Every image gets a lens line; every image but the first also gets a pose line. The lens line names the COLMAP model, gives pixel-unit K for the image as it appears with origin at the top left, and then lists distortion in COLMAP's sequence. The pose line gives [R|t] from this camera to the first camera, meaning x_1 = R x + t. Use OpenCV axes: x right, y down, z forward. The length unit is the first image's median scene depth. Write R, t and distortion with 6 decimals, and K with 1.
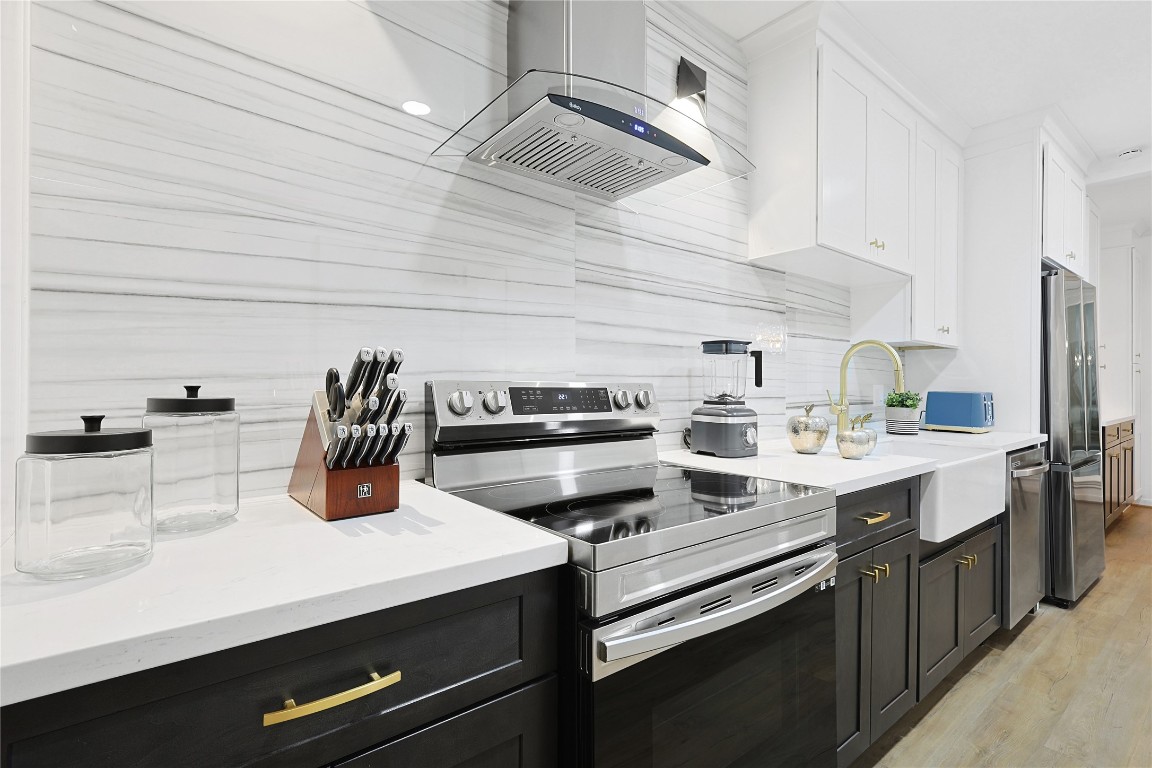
lens RADIAL K [[531.2, 0, 578.0], [0, 531.2, 376.9], [0, 0, 1]] dist [-0.003233, 0.000358]
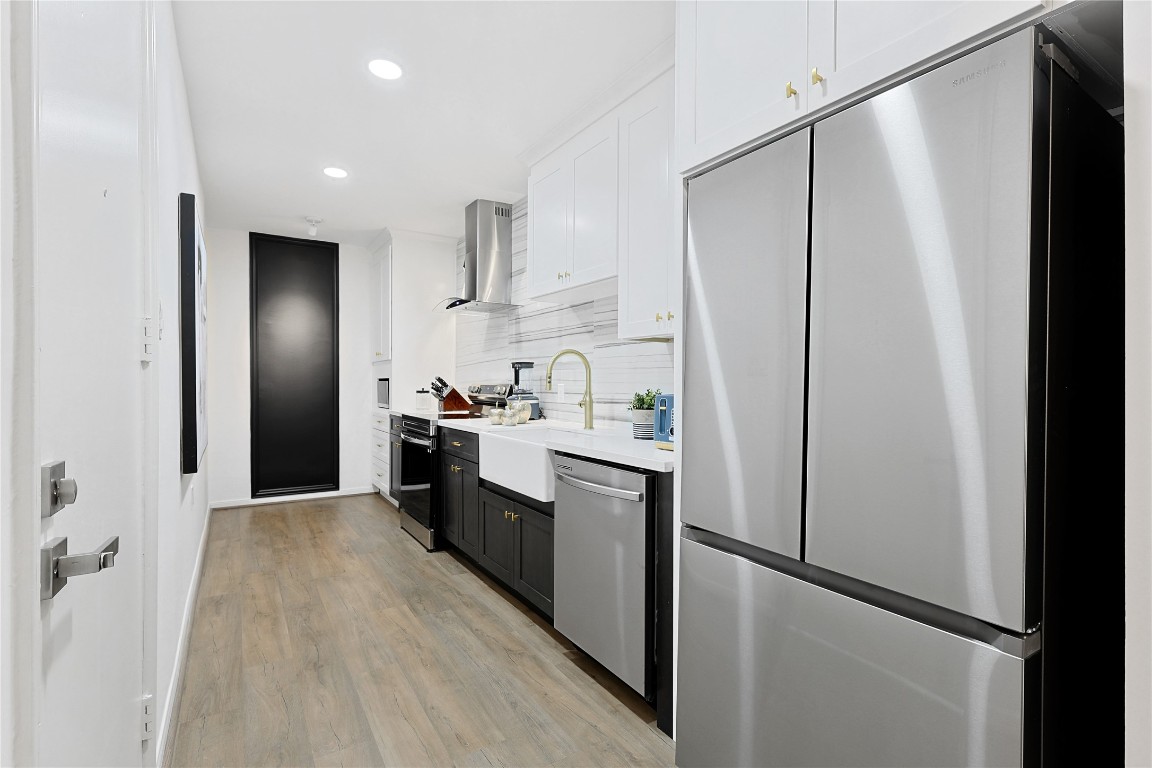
lens RADIAL K [[531.2, 0, 578.0], [0, 531.2, 376.9], [0, 0, 1]] dist [-0.003233, 0.000358]
pose [[-0.091784, -0.020849, -0.995561, 1.907351], [0.003602, 0.999767, -0.021269, 0.026533], [0.995772, -0.005538, -0.091688, 1.193043]]
